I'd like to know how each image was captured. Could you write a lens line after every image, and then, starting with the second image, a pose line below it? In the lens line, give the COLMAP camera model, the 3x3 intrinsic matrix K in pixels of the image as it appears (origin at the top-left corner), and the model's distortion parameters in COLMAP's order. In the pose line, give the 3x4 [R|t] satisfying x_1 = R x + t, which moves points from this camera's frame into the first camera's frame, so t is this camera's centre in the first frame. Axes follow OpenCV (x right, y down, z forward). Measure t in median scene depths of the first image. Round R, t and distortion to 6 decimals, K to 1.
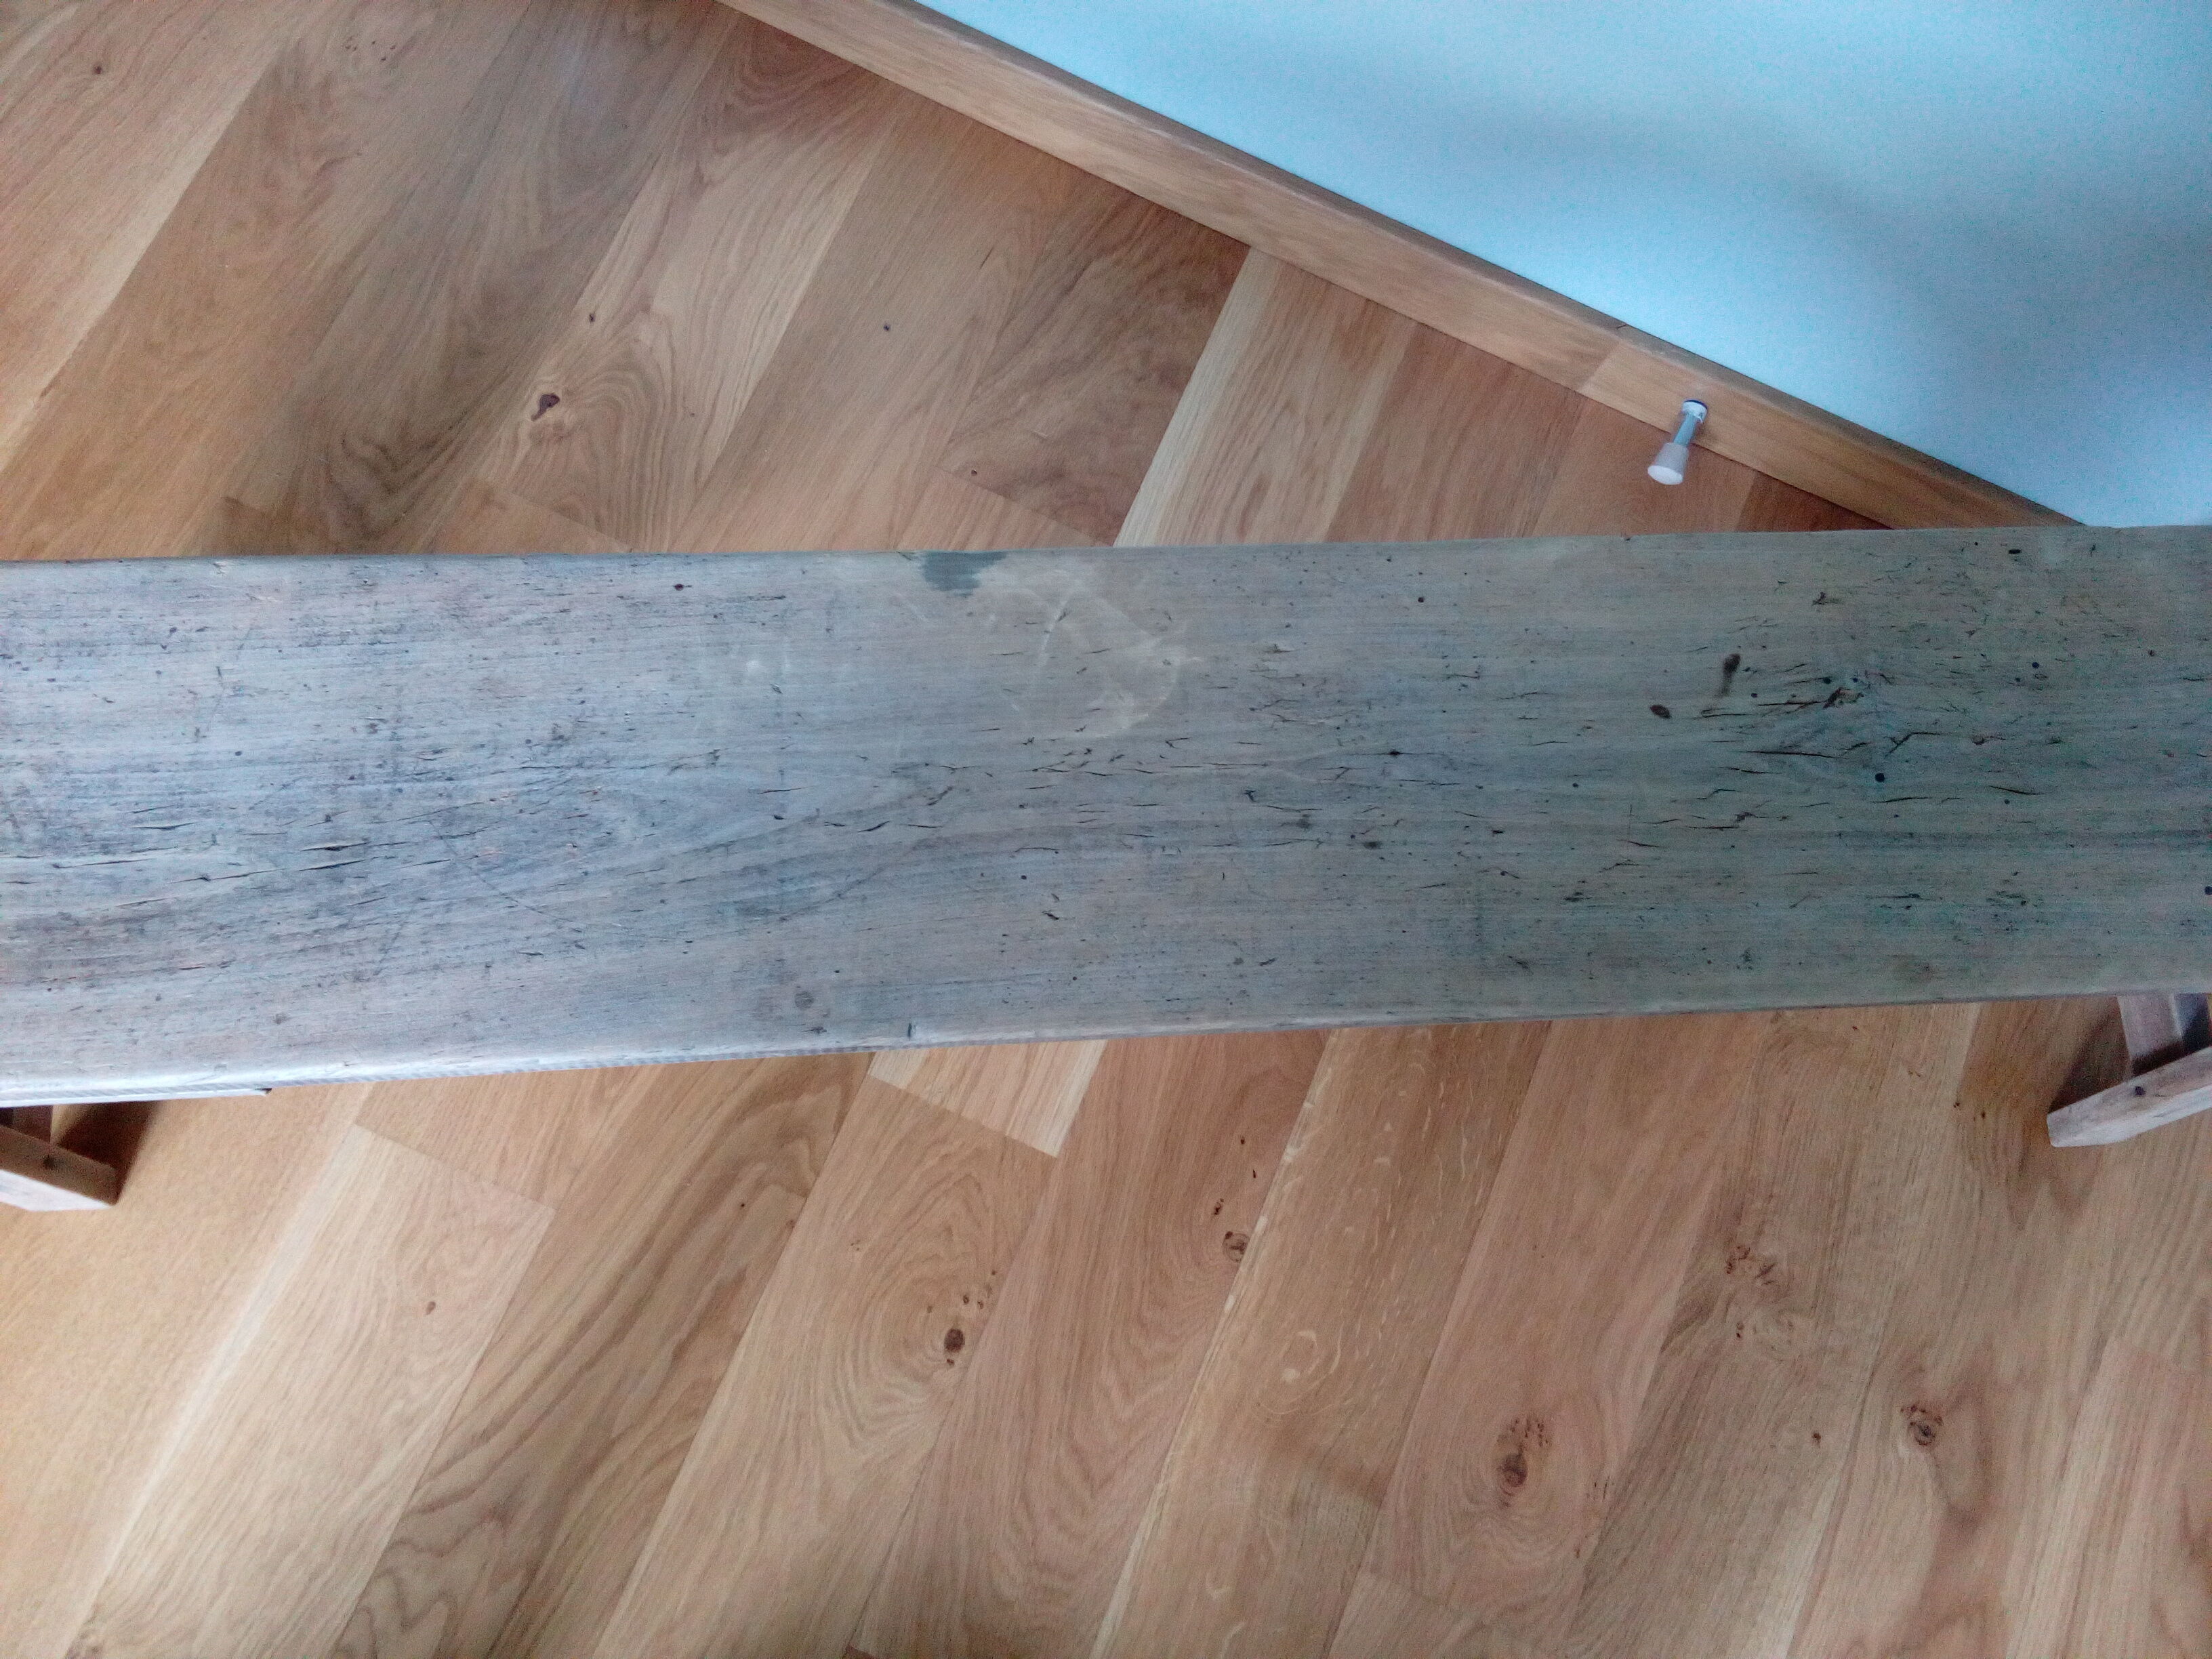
lens RADIAL K [[1686.2, 0, 1103.4], [0, 1686.2, 854.0], [0, 0, 1]] dist [0.113422, -0.193893]
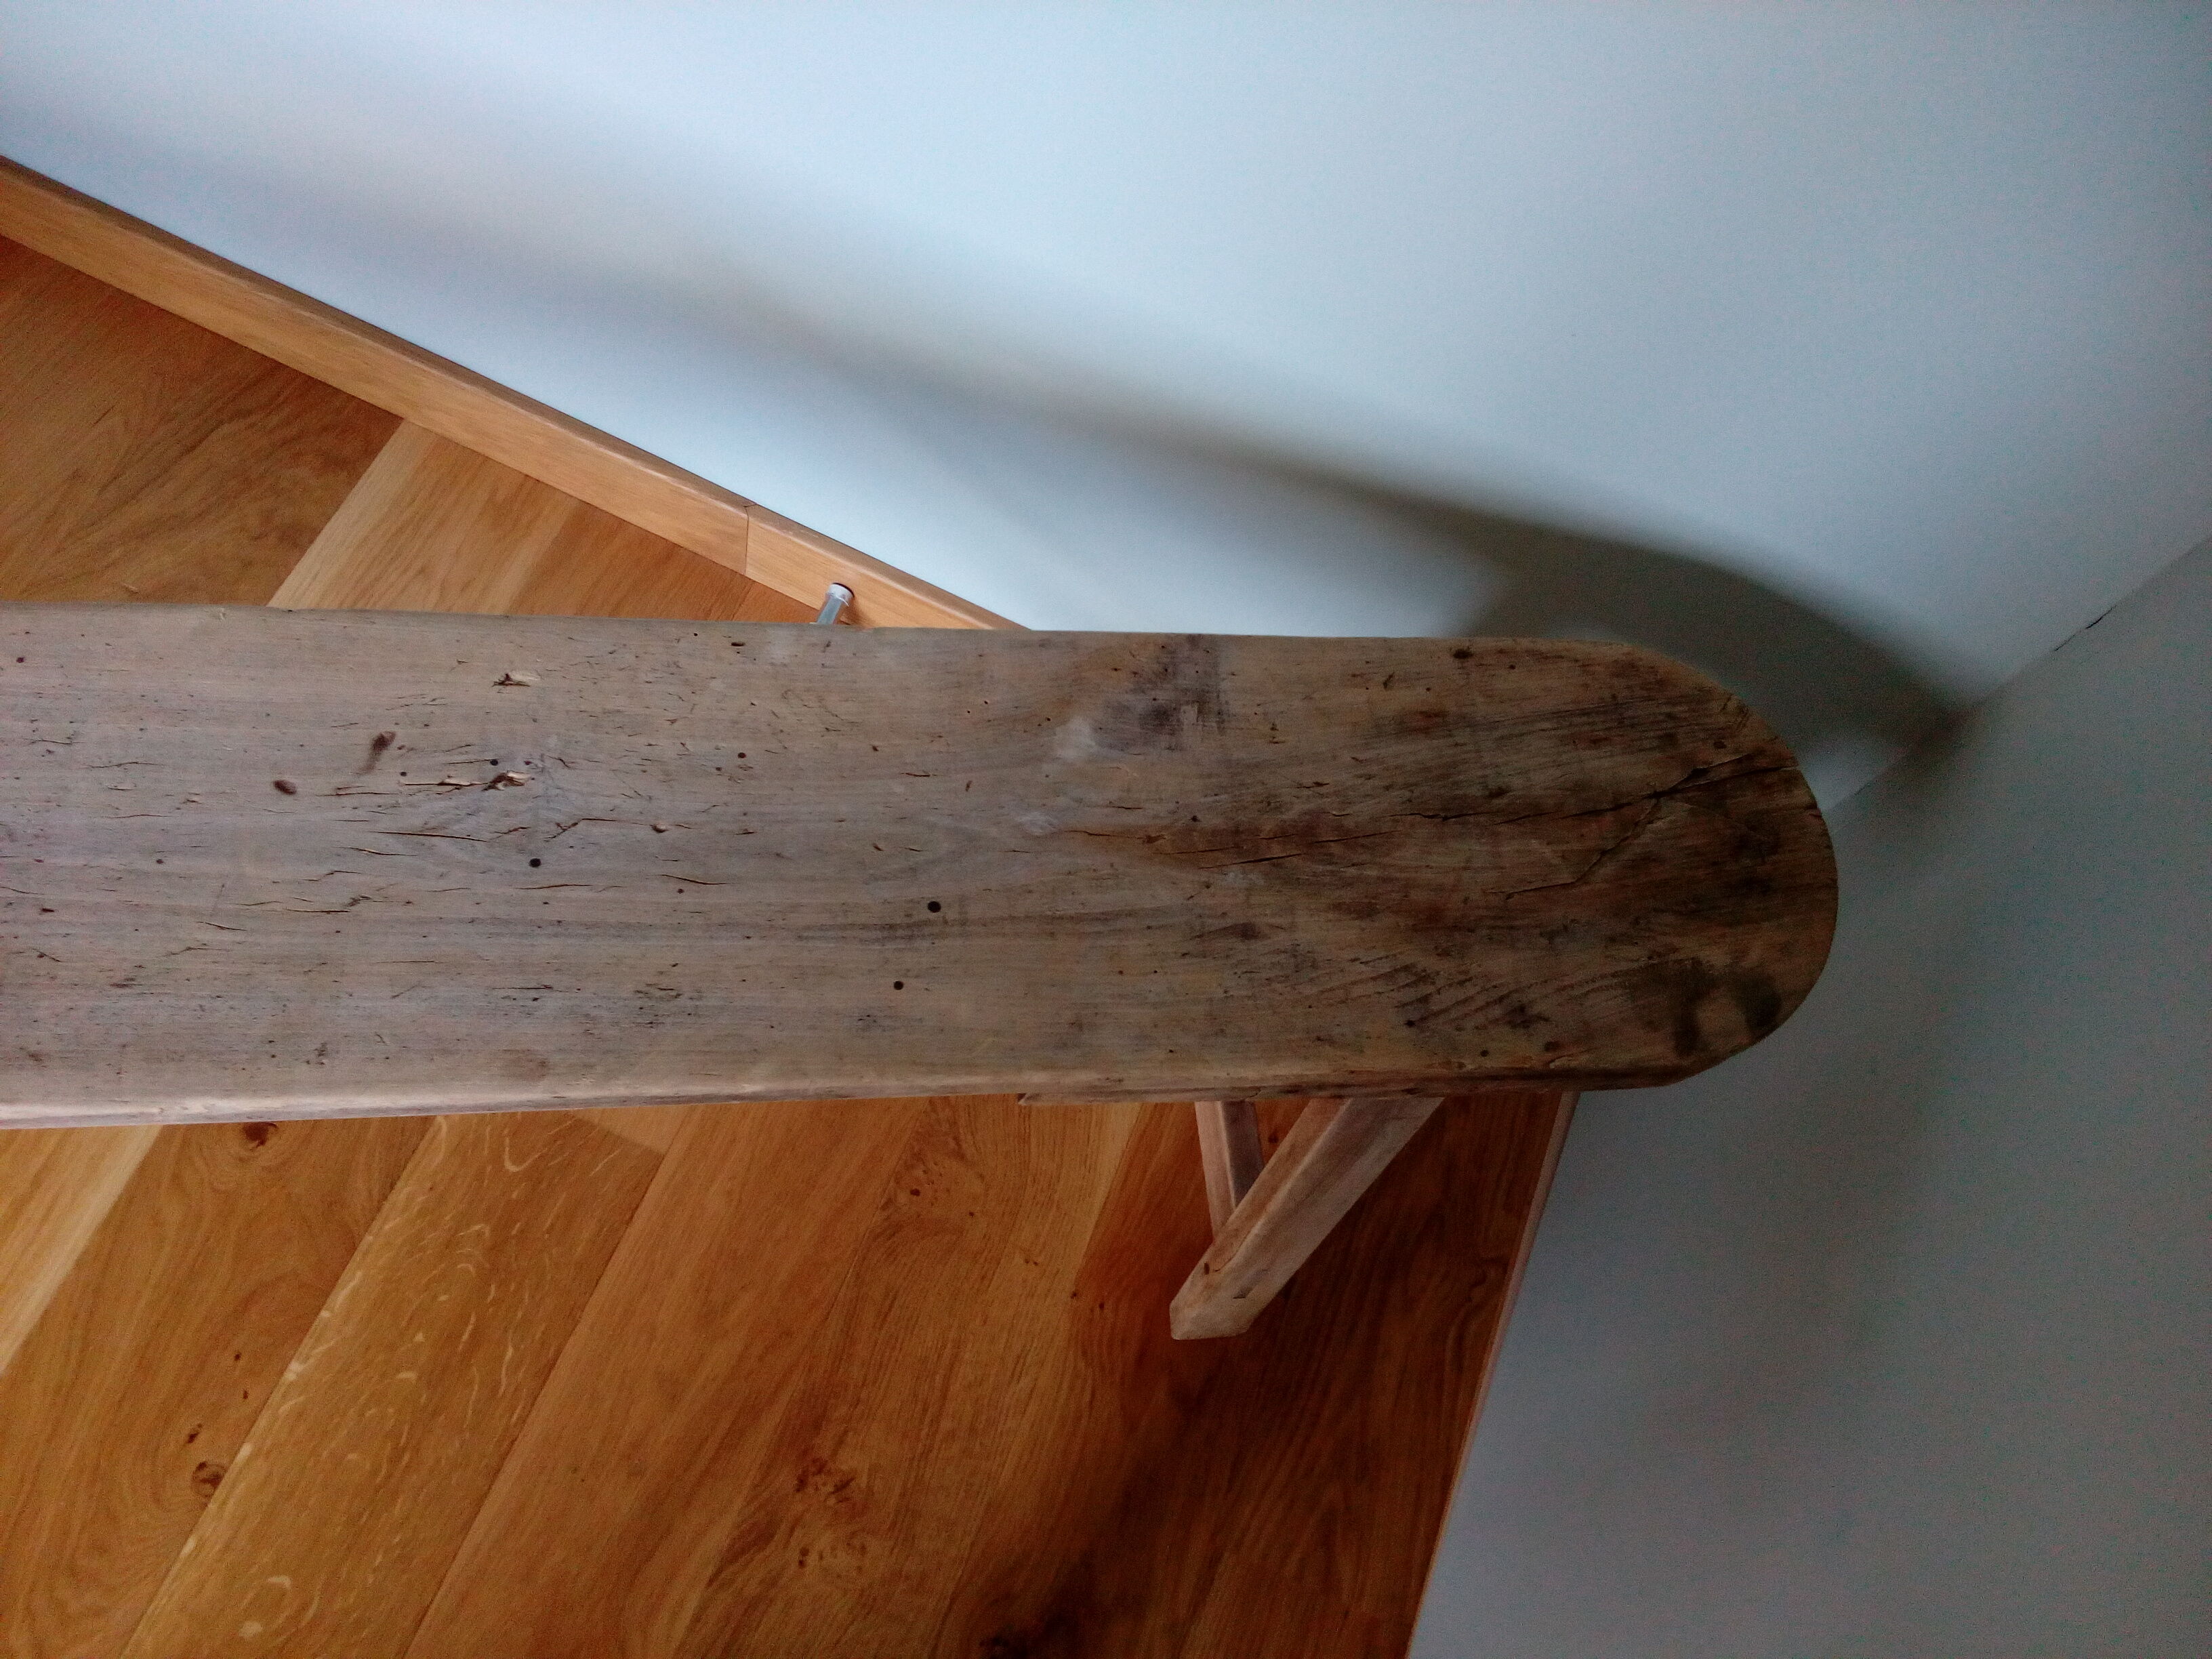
lens RADIAL K [[1686.2, 0, 1103.4], [0, 1686.2, 854.0], [0, 0, 1]] dist [0.113422, -0.193893]
pose [[0.992296, 0.012722, 0.123234, 0.413891], [0.009104, 0.984535, -0.174949, 0.073619], [-0.123554, 0.174723, 0.976835, 0.038189]]
